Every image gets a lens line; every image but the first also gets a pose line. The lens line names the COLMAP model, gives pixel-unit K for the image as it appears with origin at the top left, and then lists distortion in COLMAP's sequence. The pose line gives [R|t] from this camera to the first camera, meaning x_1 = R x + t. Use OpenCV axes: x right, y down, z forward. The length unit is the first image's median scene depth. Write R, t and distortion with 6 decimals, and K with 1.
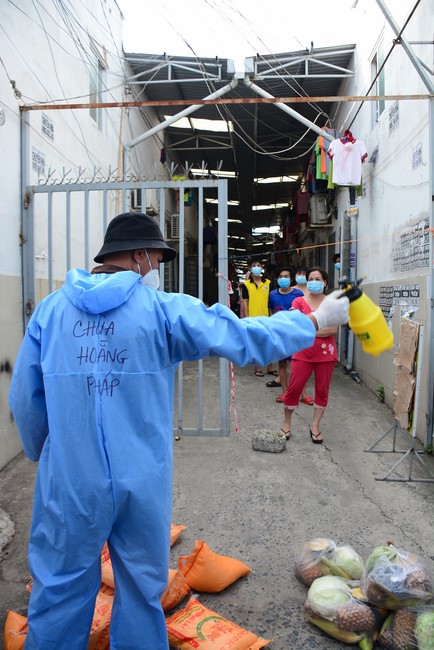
lens RADIAL K [[487.0, 0, 217.0], [0, 487.0, 325.0], [0, 0, 1]] dist [-0.086538, 0.008594]
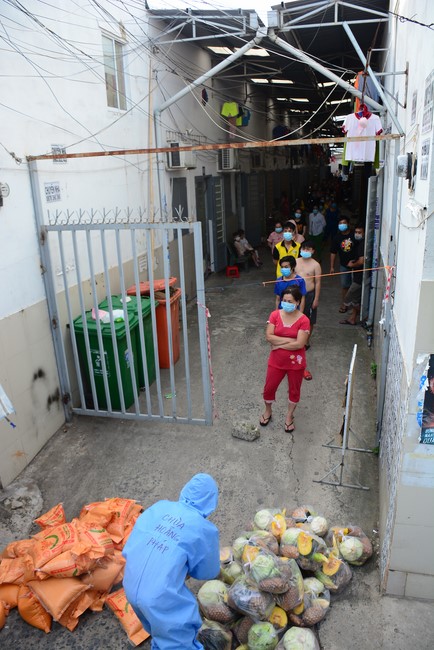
lens RADIAL K [[487.0, 0, 217.0], [0, 487.0, 325.0], [0, 0, 1]] dist [-0.086538, 0.008594]
pose [[0.982291, 0.024365, -0.185773, 0.260274], [0.022995, 0.968335, 0.248592, -0.331071], [0.185948, -0.248462, 0.950626, -0.123593]]
